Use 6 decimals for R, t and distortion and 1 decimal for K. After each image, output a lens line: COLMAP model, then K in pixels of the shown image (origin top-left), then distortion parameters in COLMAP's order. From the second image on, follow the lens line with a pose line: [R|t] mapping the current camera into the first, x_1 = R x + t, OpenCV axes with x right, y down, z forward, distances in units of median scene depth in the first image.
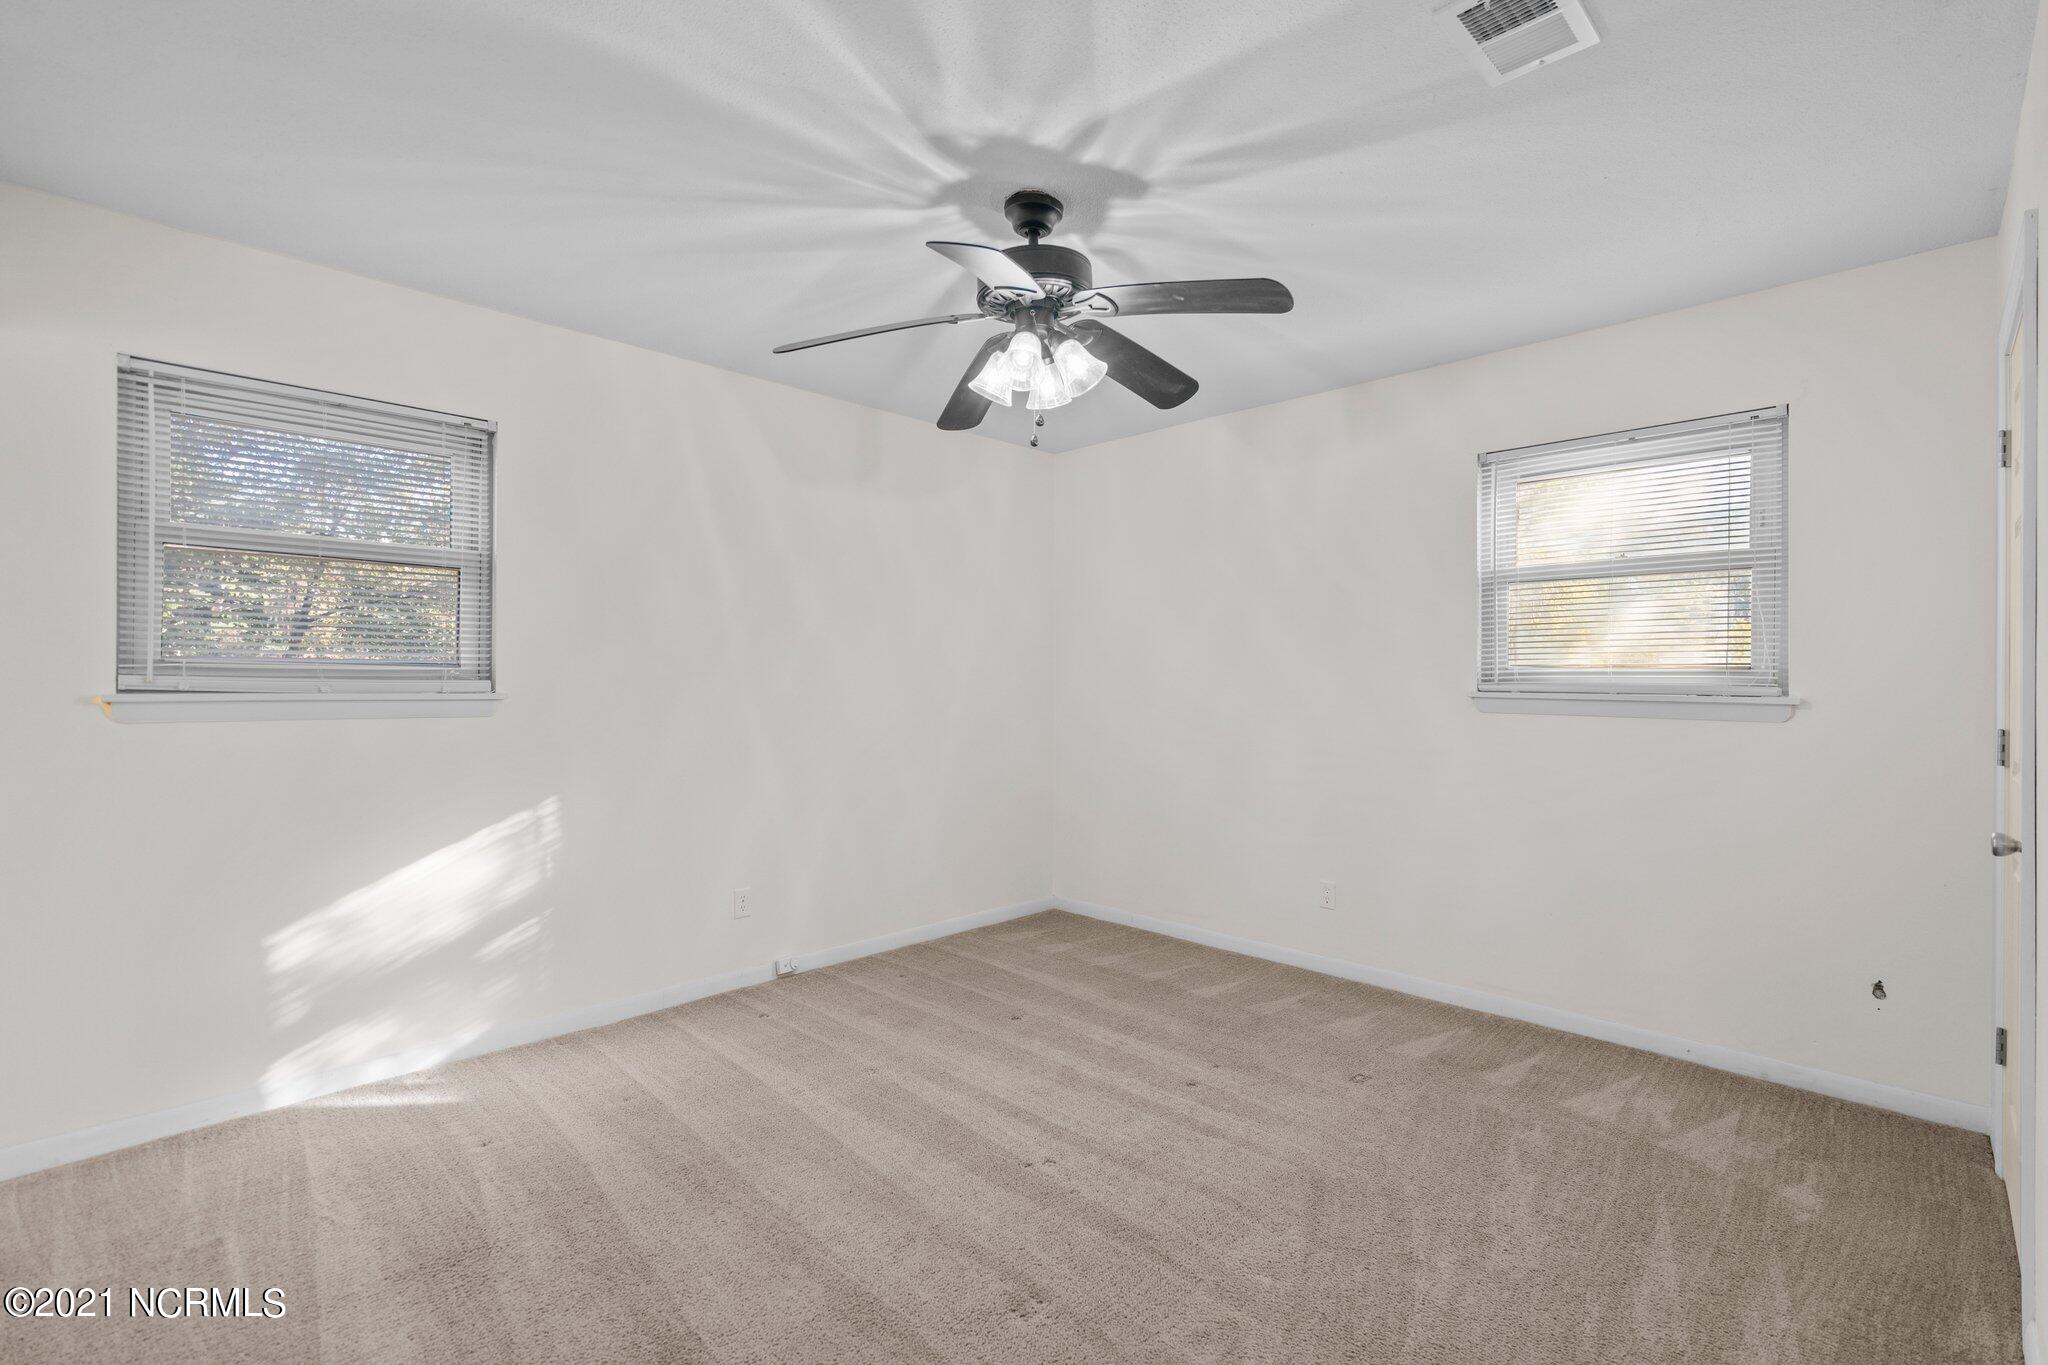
lens RADIAL K [[933.4, 0, 1024.3], [0, 933.4, 690.5], [0, 0, 1]] dist [-0.005571, 0.000319]
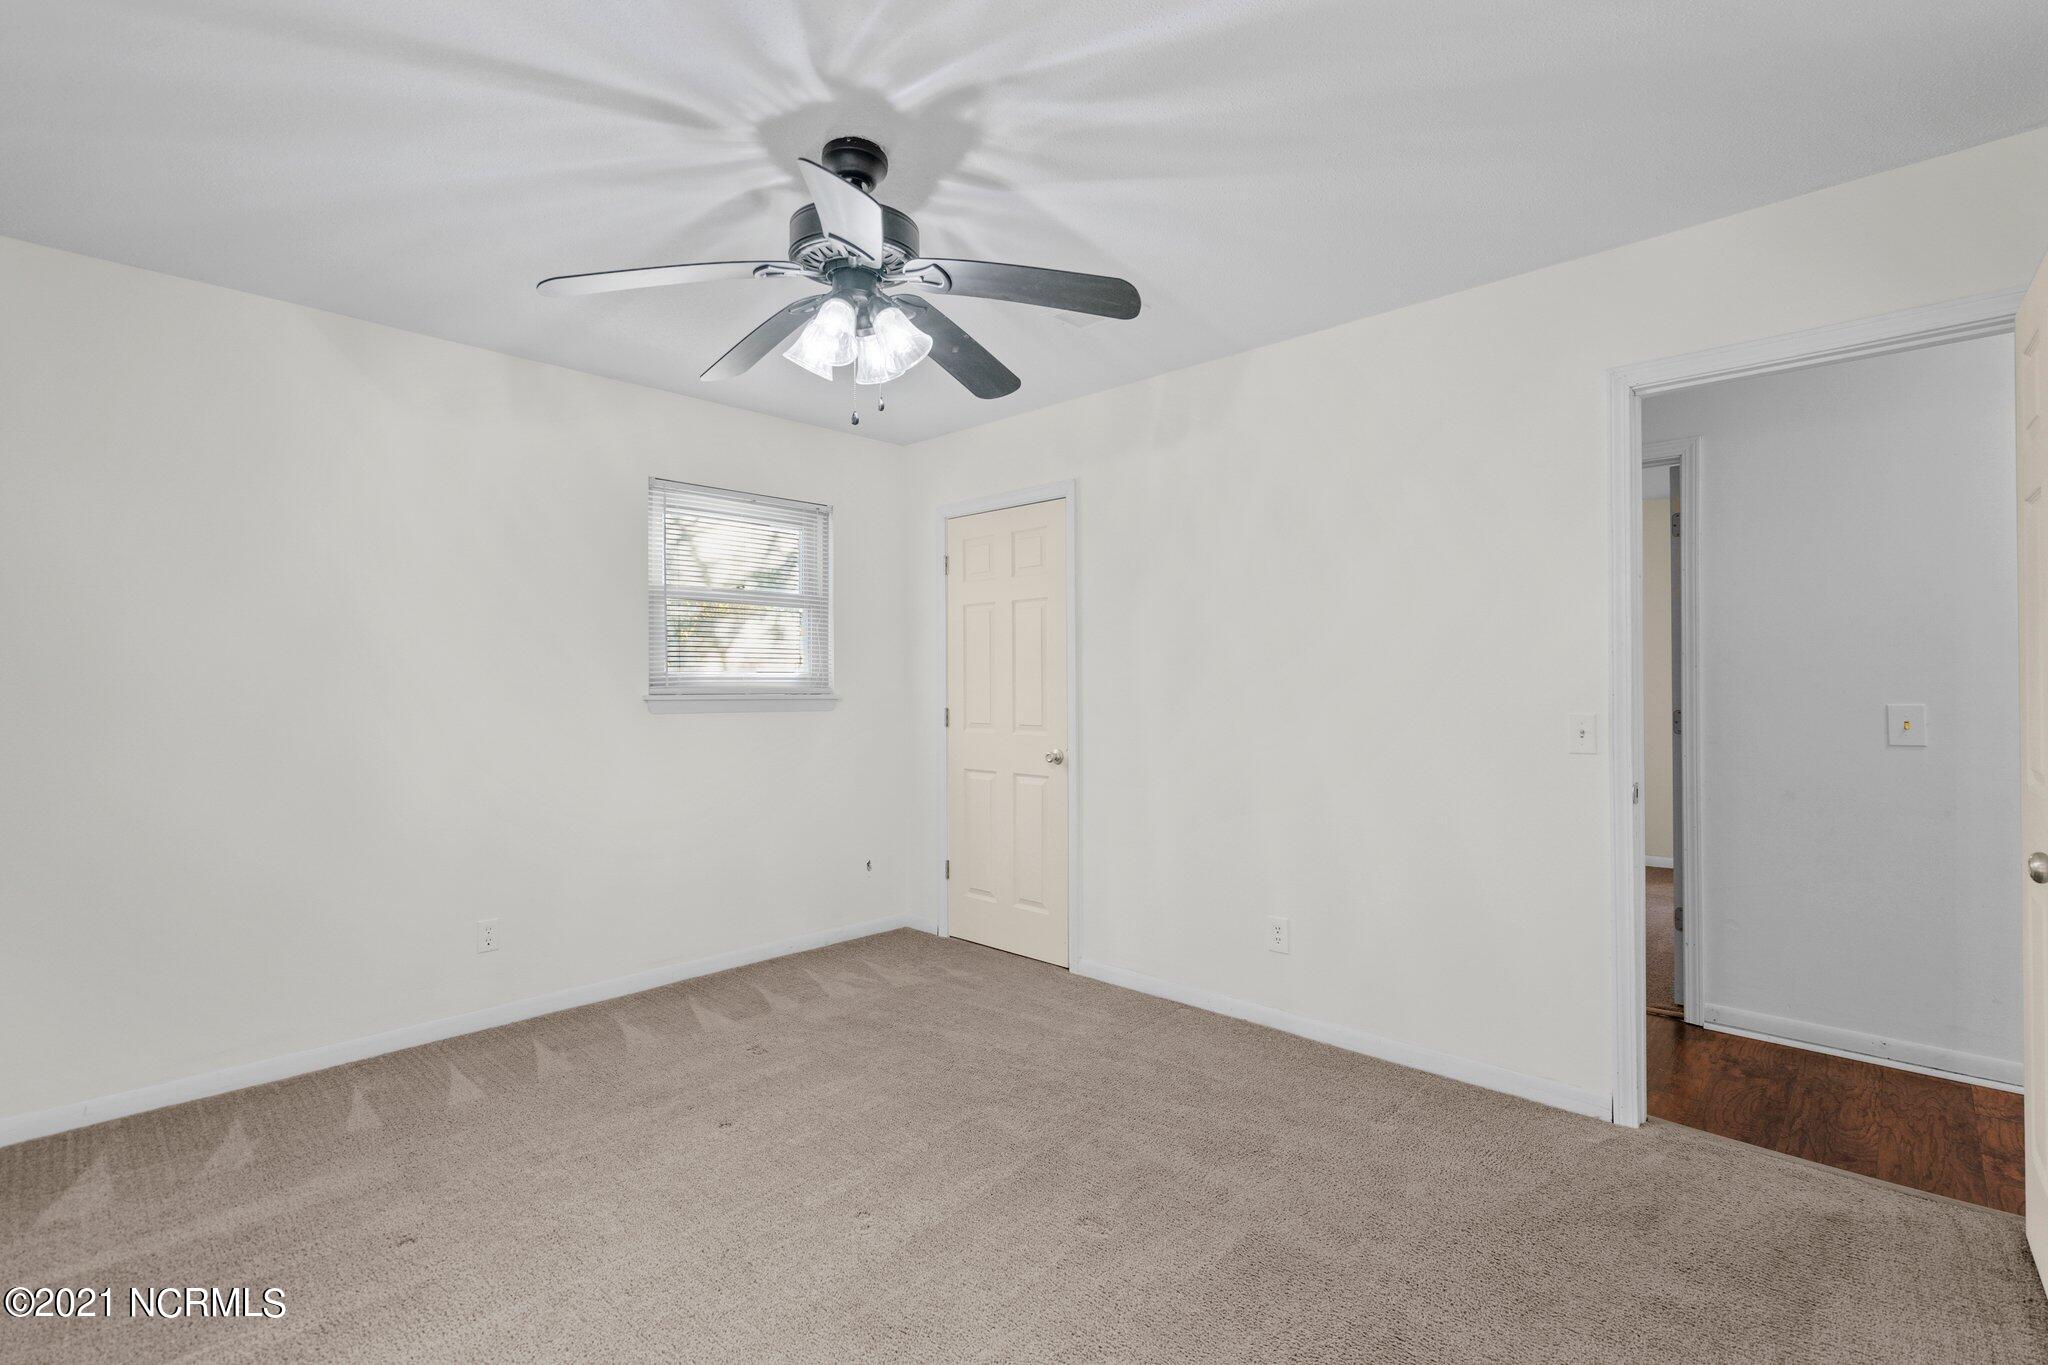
lens RADIAL K [[933.4, 0, 1024.3], [0, 933.4, 690.5], [0, 0, 1]] dist [-0.005571, 0.000319]
pose [[-0.036281, -0.012029, 0.999269, -0.721599], [0.012490, 0.999844, 0.012490, -0.014213], [-0.999264, 0.012934, -0.036125, 0.706803]]
